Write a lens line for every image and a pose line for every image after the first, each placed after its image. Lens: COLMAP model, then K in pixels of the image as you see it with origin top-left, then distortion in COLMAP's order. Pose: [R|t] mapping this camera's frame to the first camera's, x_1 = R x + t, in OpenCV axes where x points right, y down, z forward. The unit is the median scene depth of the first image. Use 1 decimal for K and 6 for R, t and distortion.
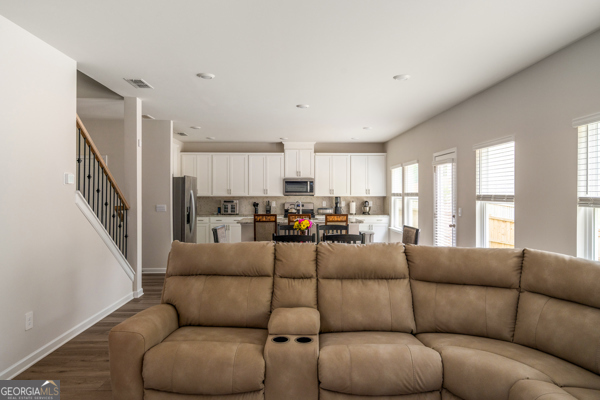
lens RADIAL K [[398.5, 0, 300.3], [0, 398.5, 196.5], [0, 0, 1]] dist [0.007205, 0.002137]
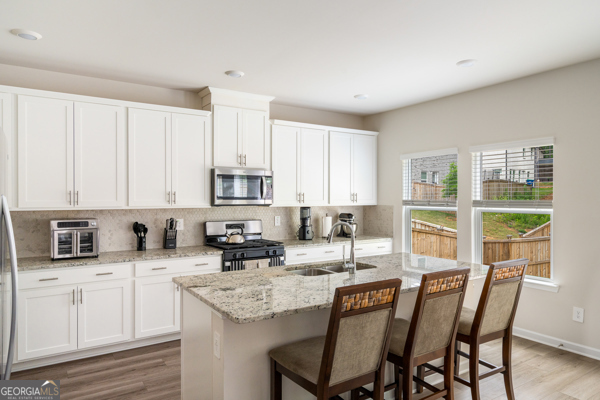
lens RADIAL K [[398.5, 0, 298.0], [0, 398.5, 201.3], [0, 0, 1]] dist [0.007205, 0.002137]
pose [[0.852027, -0.004985, 0.523473, -0.193162], [0.001813, 0.999977, 0.006571, -0.010670], [-0.523494, -0.004650, 0.852017, 0.560362]]
